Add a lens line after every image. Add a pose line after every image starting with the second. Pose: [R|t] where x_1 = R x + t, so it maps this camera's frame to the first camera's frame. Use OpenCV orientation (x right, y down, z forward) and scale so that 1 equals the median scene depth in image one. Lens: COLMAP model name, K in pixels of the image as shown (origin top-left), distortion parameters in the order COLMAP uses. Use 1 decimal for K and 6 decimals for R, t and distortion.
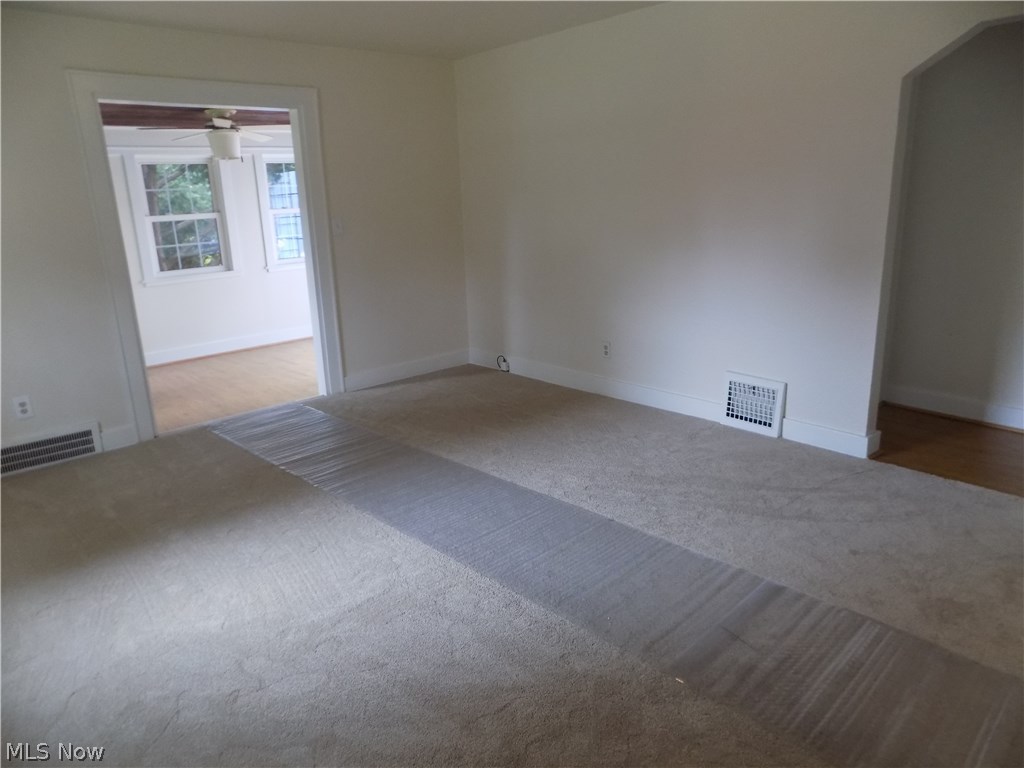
lens RADIAL K [[683.5, 0, 516.3], [0, 683.5, 377.1], [0, 0, 1]] dist [-0.050149, 0.011650]
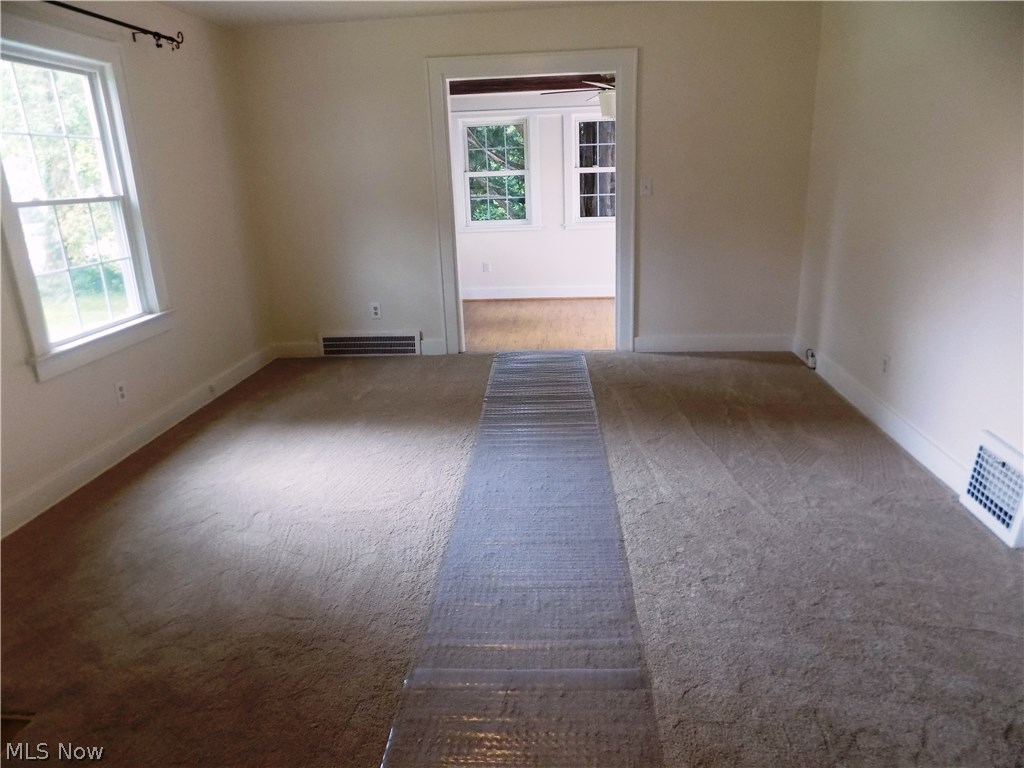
lens RADIAL K [[683.5, 0, 514.1], [0, 683.5, 389.9], [0, 0, 1]] dist [-0.050149, 0.011650]
pose [[0.692143, 0.243252, -0.679534, 0.421843], [-0.182354, 0.969887, 0.161451, -0.069314], [0.698344, 0.012169, 0.715659, 0.186665]]
